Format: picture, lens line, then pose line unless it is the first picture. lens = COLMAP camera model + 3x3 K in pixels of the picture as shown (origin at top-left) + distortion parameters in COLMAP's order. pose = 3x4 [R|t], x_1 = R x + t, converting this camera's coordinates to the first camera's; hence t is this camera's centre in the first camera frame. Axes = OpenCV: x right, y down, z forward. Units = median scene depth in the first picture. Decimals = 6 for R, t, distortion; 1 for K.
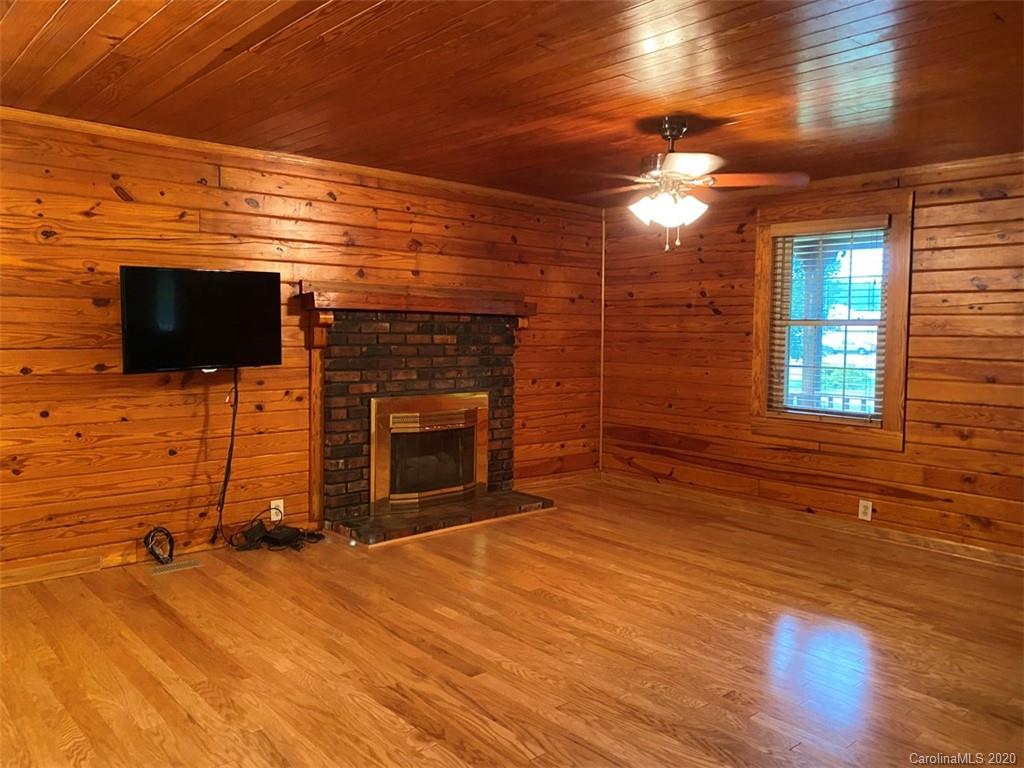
lens RADIAL K [[772.1, 0, 510.8], [0, 772.1, 383.3], [0, 0, 1]] dist [0.037610, -0.008851]
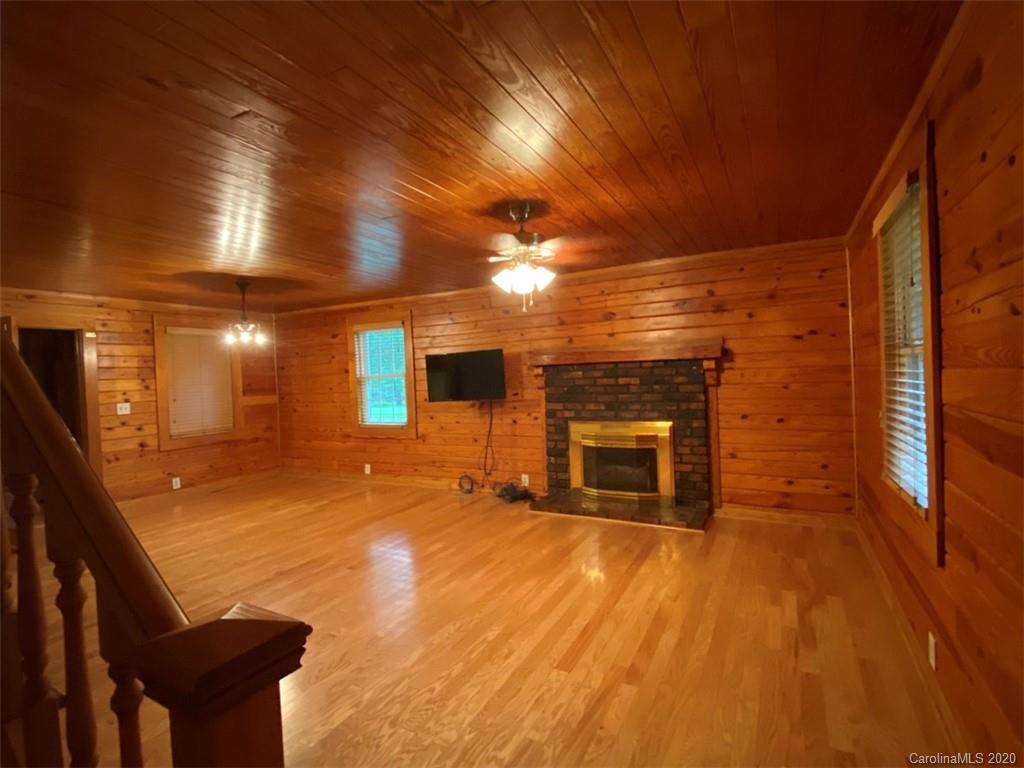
lens RADIAL K [[495.2, 0, 509.5], [0, 495.2, 384.3], [0, 0, 1]] dist [0.002193, -0.009384]
pose [[0.327339, -0.009721, -0.944857, 0.697215], [-0.026640, 0.999455, -0.019511, -0.030328], [0.944531, 0.031558, 0.326901, 0.546061]]
